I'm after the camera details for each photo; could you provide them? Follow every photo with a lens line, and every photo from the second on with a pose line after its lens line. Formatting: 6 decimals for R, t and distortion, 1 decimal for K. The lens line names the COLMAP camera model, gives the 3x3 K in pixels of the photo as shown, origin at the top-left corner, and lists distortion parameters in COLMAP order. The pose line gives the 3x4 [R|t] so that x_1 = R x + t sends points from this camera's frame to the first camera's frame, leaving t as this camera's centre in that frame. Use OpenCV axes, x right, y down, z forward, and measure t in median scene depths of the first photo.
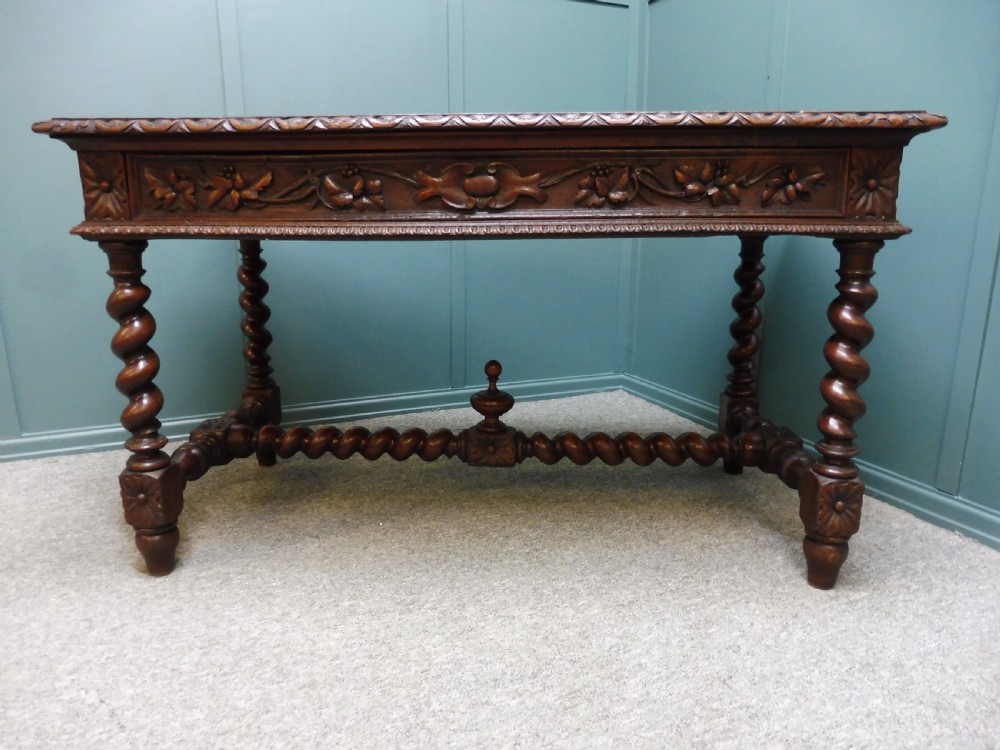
lens RADIAL K [[729.7, 0, 499.5], [0, 729.7, 380.9], [0, 0, 1]] dist [-0.064315, 0.037319]
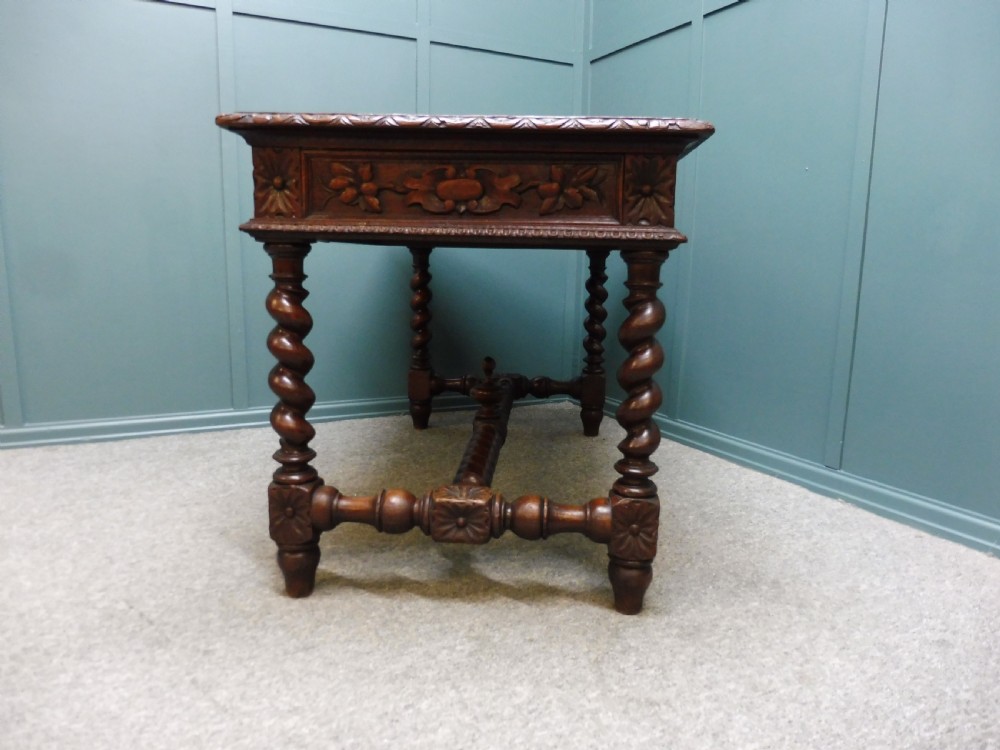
lens RADIAL K [[729.7, 0, 501.1], [0, 729.7, 373.0], [0, 0, 1]] dist [-0.064315, 0.037319]
pose [[0.998182, 0.009785, 0.059473, -0.003018], [-0.005690, 0.997626, -0.068636, 0.109579], [-0.060003, 0.068173, 0.995868, -0.238758]]
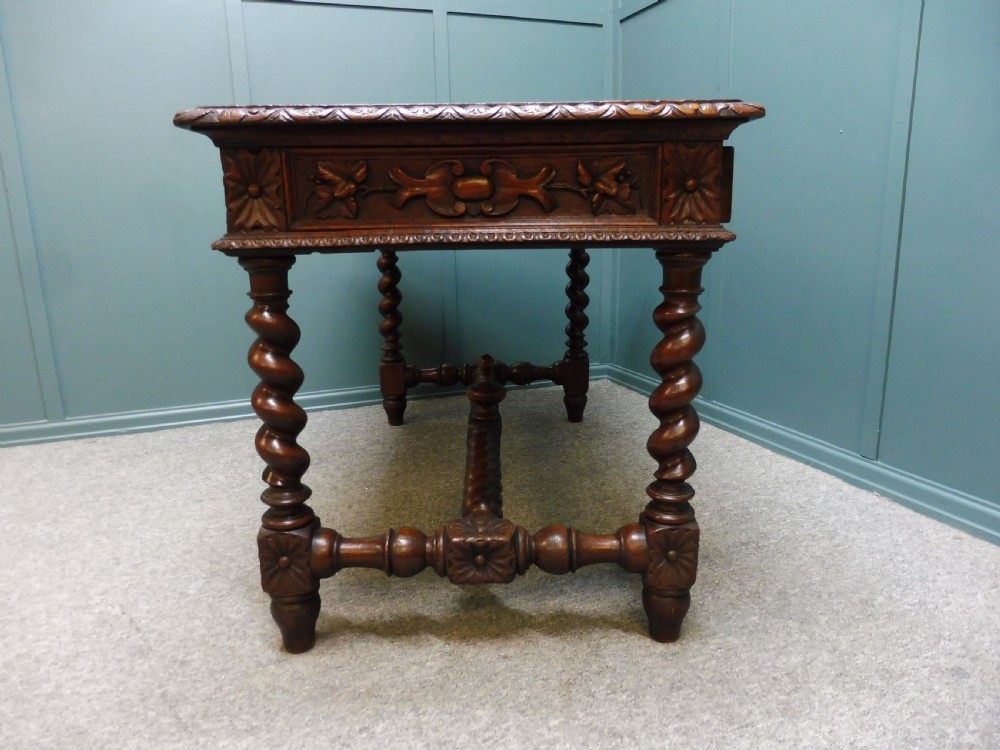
lens RADIAL K [[729.7, 0, 497.0], [0, 729.7, 374.8], [0, 0, 1]] dist [-0.064315, 0.037319]
pose [[0.998603, -0.011866, -0.051489, 0.141882], [0.011183, 0.999846, -0.013538, 0.045944], [0.051642, 0.012943, 0.998582, -0.194047]]
